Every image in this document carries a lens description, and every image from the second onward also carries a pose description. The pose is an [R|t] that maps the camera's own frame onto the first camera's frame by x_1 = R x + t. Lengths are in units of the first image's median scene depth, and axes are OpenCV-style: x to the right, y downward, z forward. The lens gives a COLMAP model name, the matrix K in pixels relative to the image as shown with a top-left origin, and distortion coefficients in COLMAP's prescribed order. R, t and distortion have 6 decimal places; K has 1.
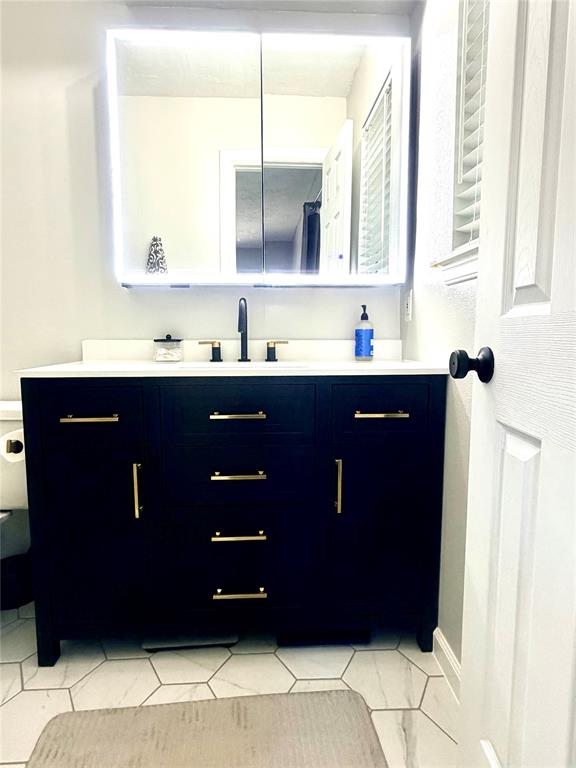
lens RADIAL K [[449.8, 0, 288.0], [0, 449.8, 384.0], [0, 0, 1]] dist [0.000369, 0.000741]
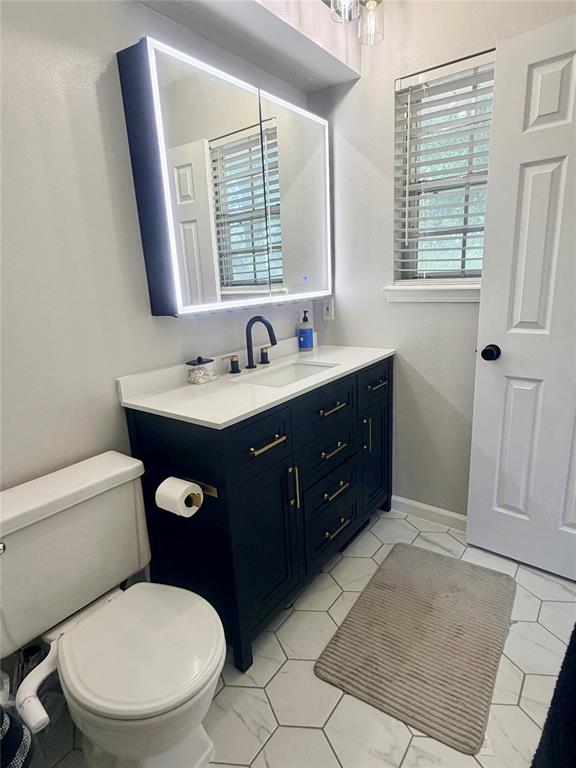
lens RADIAL K [[417.1, 0, 288.0], [0, 417.1, 384.0], [0, 0, 1]] dist [-0.000018, -0.000274]
pose [[0.642485, -0.220590, 0.733862, -0.974223], [0.133694, 0.975251, 0.176102, -0.215547], [-0.754546, -0.015030, 0.656075, 0.223094]]
